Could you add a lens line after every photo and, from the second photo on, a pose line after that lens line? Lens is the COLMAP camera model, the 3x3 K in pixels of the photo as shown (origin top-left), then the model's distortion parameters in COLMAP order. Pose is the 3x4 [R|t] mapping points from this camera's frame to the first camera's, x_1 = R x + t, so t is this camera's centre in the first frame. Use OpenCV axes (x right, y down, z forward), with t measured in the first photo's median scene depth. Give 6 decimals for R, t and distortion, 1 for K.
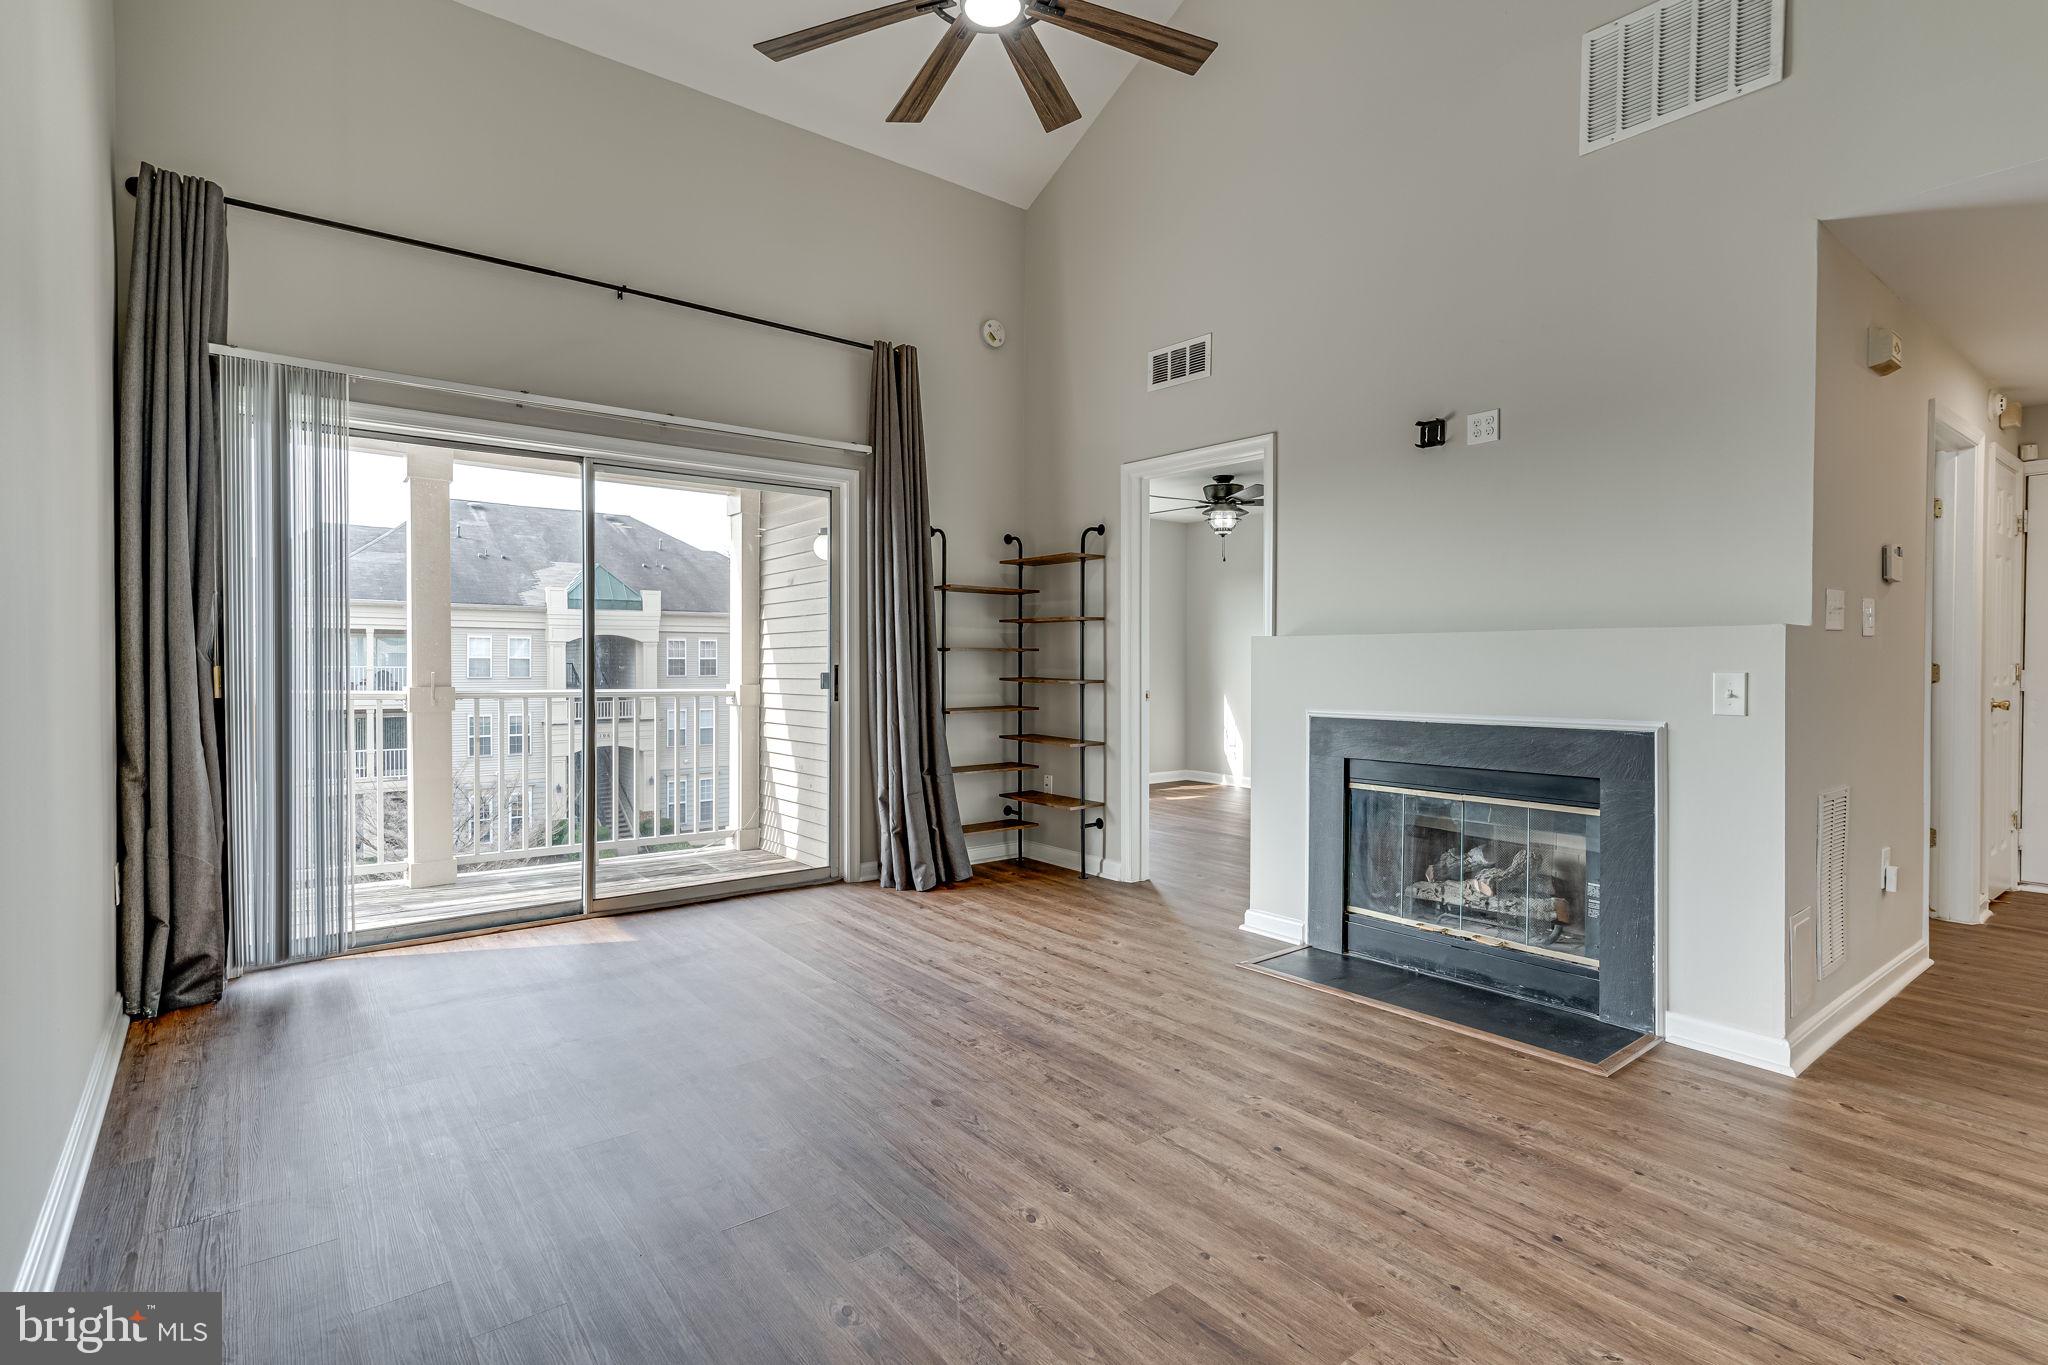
lens RADIAL K [[995.6, 0, 1018.7], [0, 995.6, 672.0], [0, 0, 1]] dist [0.014631, -0.000989]
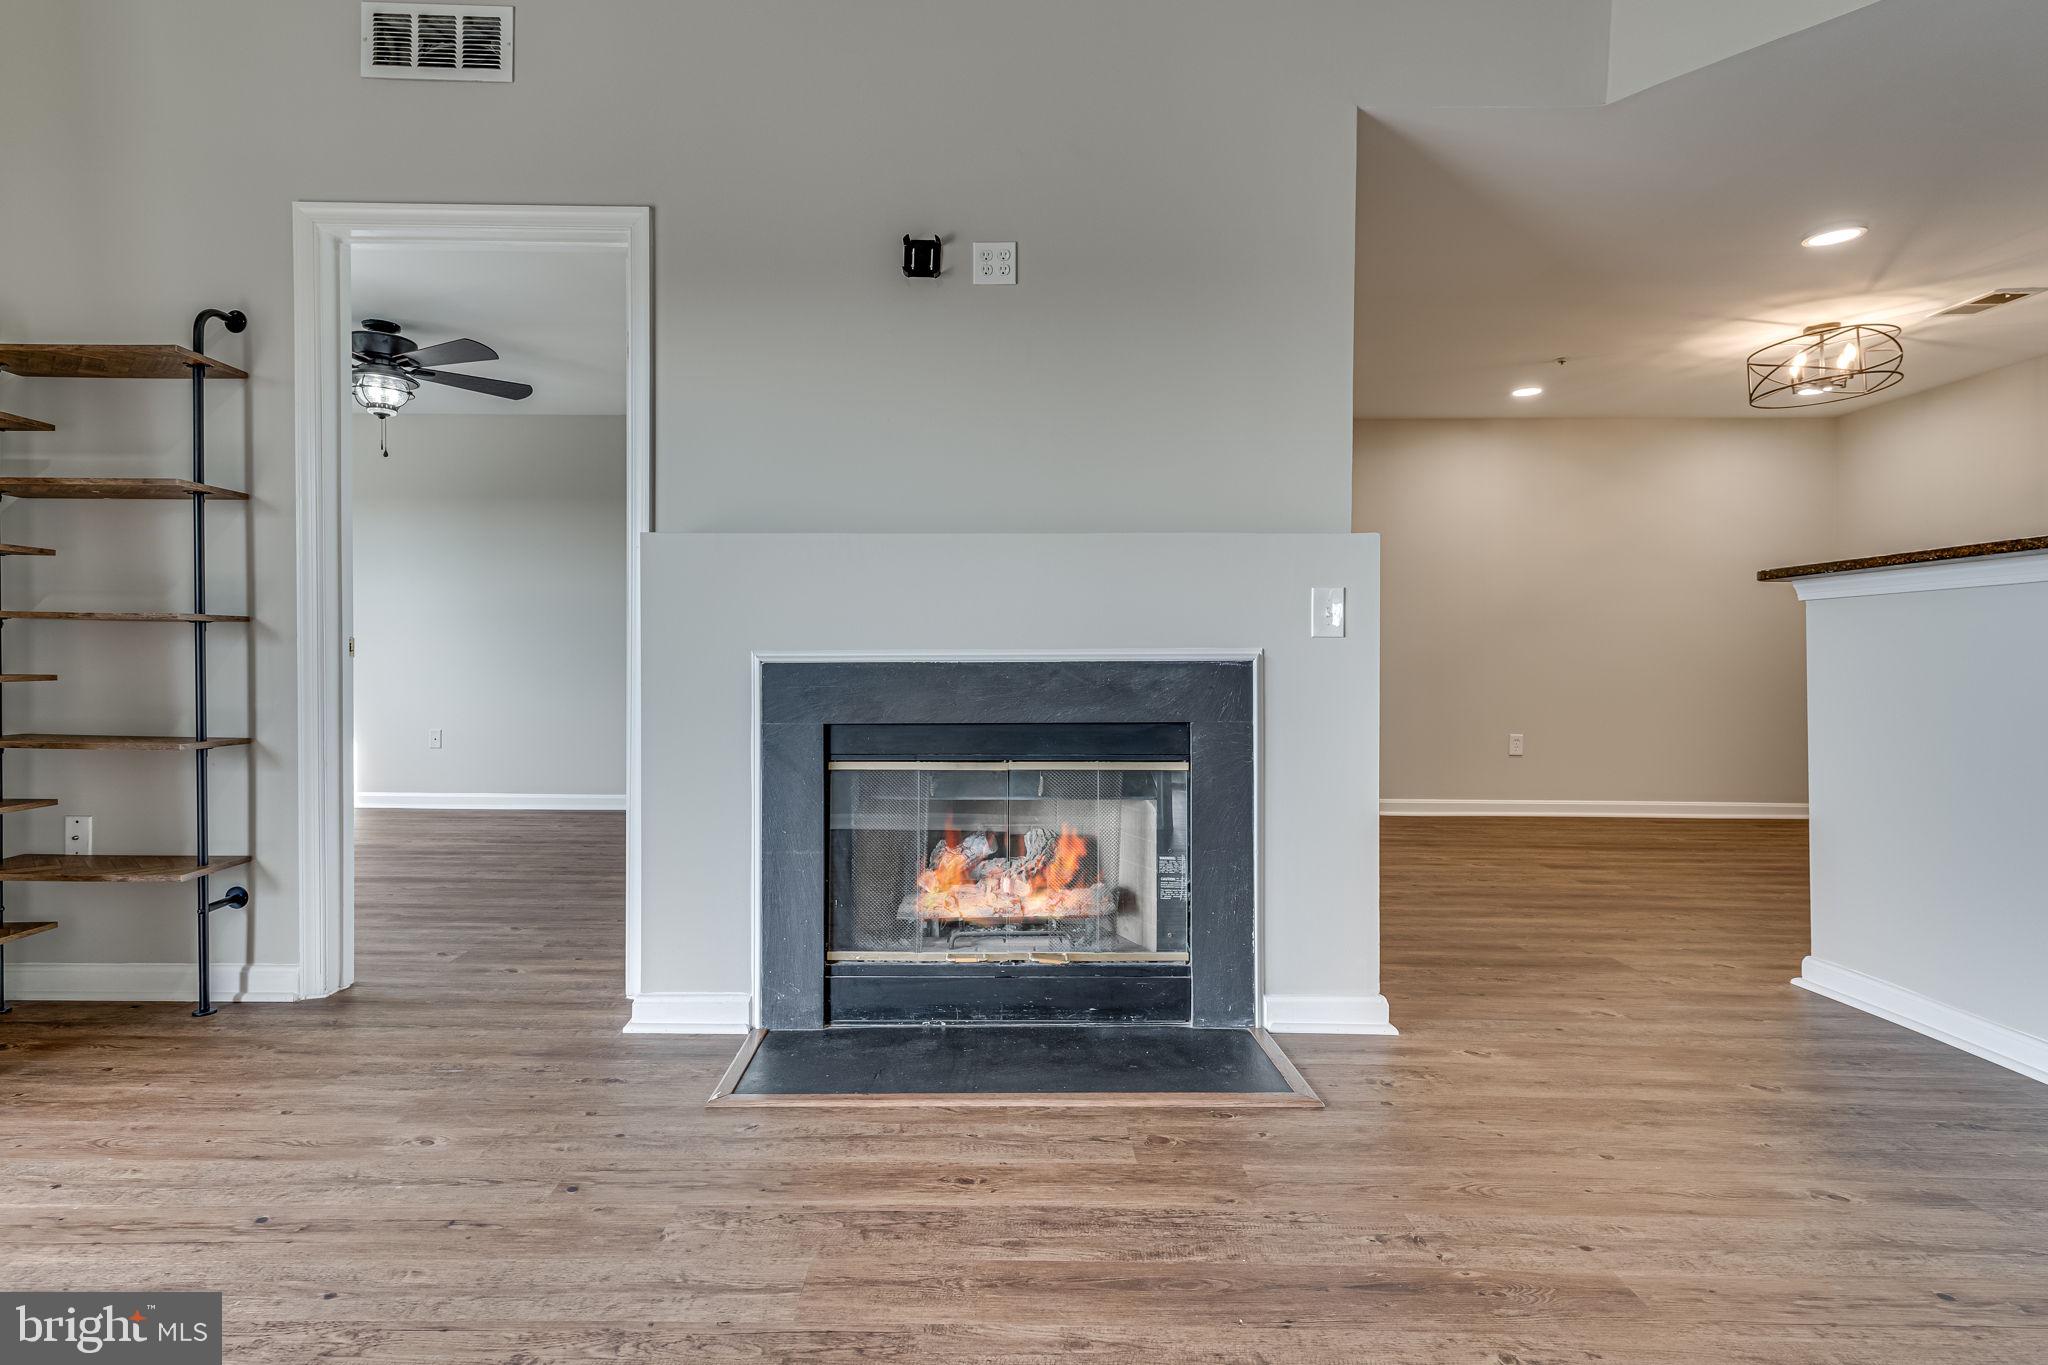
lens RADIAL K [[995.6, 0, 977.1], [0, 995.6, 682.6], [0, 0, 1]] dist [0.014631, -0.000989]
pose [[0.625518, -0.012553, 0.780108, -0.113759], [0.007782, 0.999921, 0.009849, 0.053451], [-0.780171, -0.000090, 0.625567, 0.520403]]
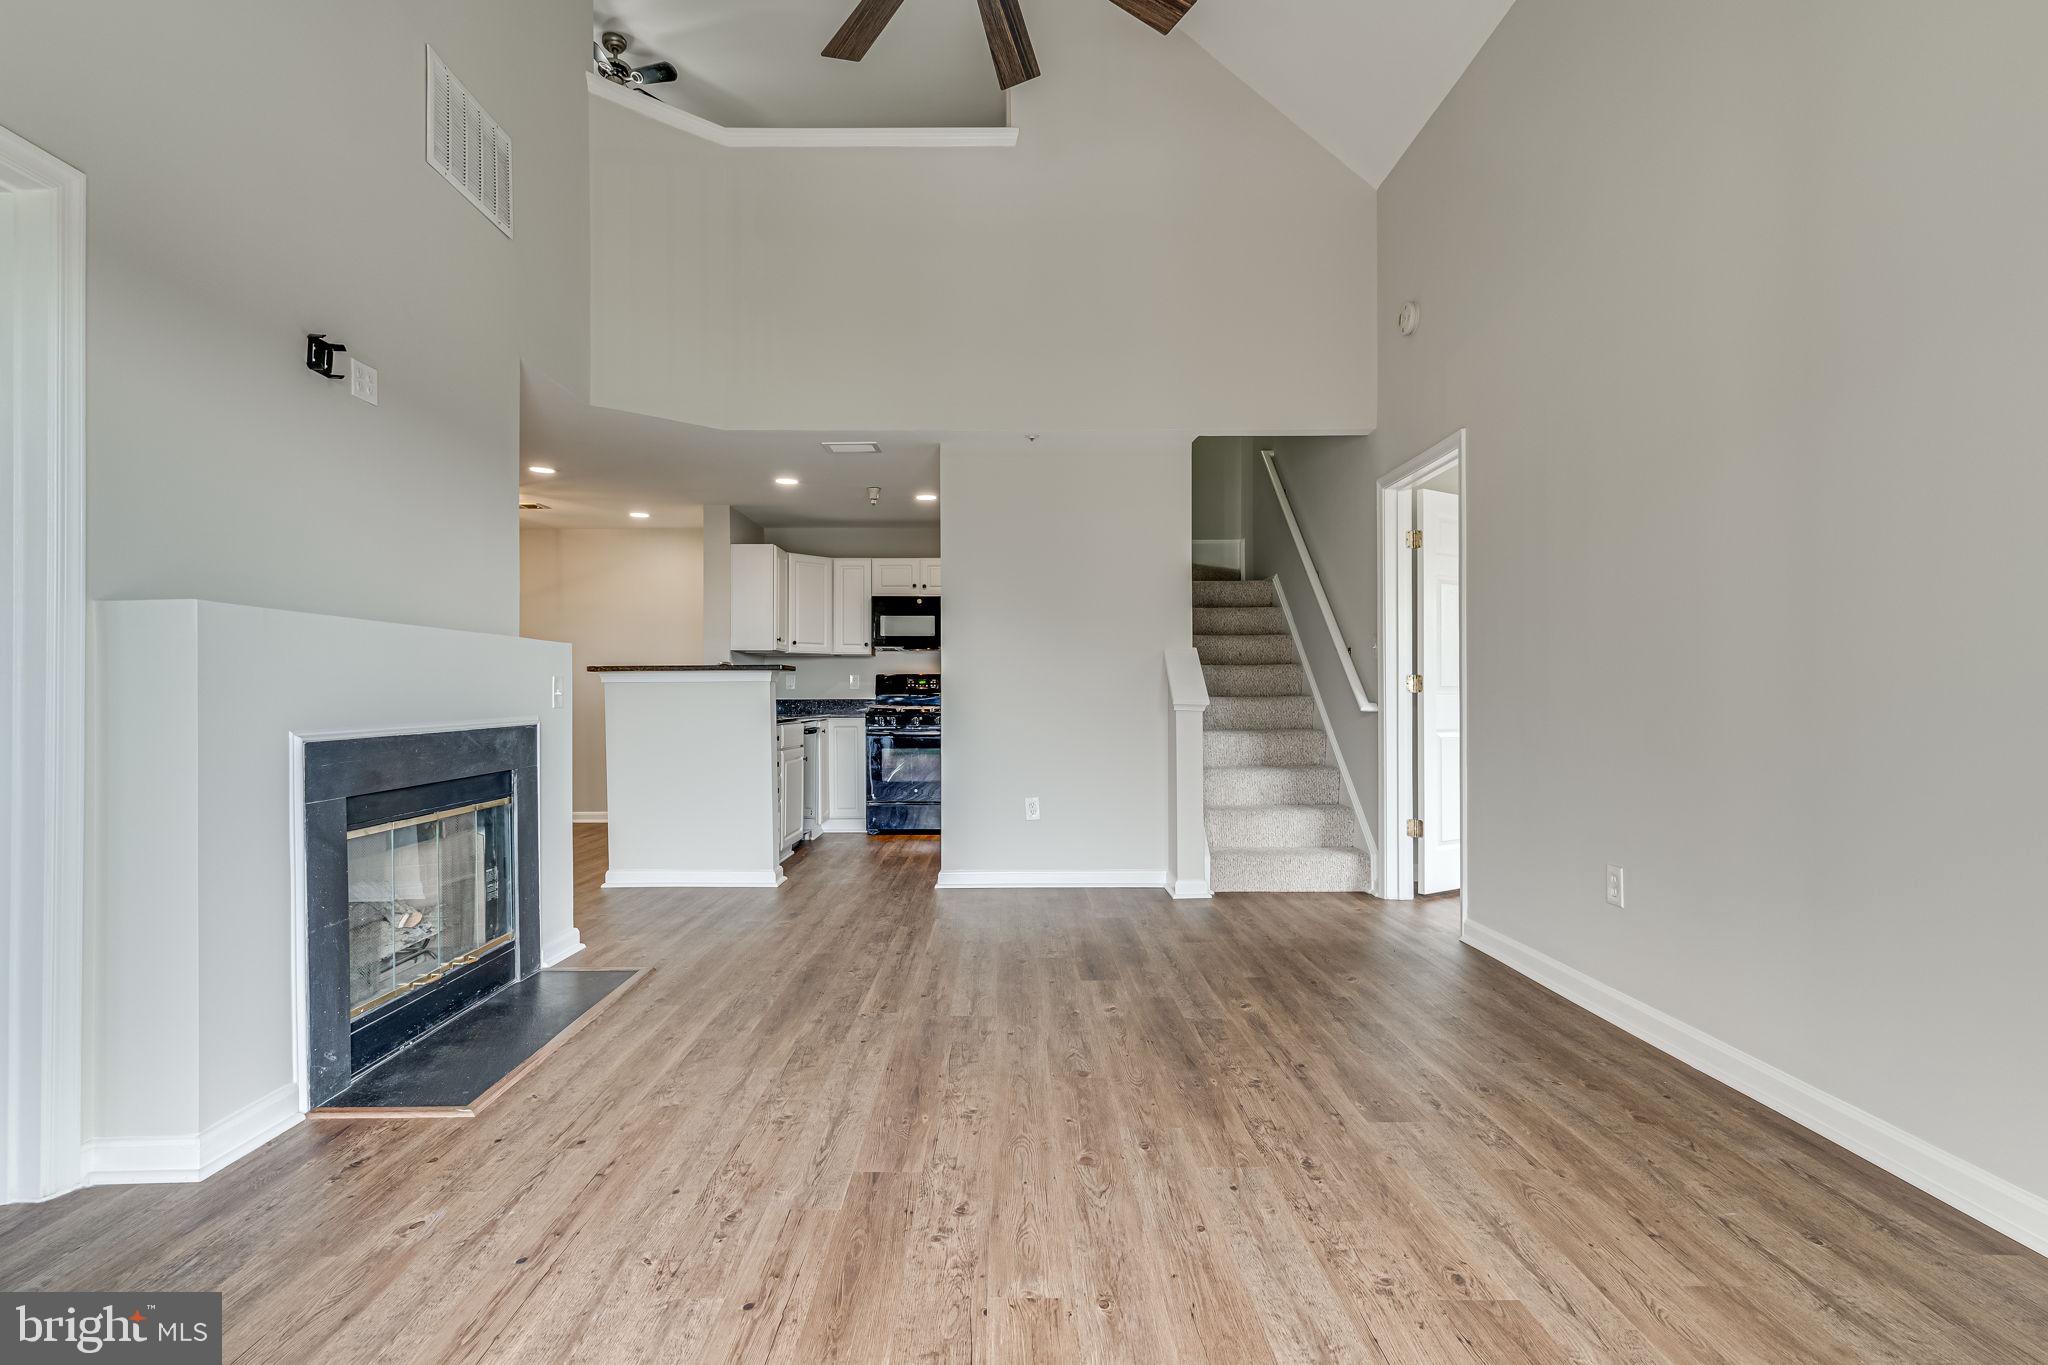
lens RADIAL K [[995.6, 0, 999.8], [0, 995.6, 693.0], [0, 0, 1]] dist [0.014631, -0.000989]
pose [[-0.783433, 0.003033, 0.621469, -0.448273], [0.010399, 0.999912, 0.008228, 0.013696], [-0.621390, 0.012908, -0.783395, 1.257758]]
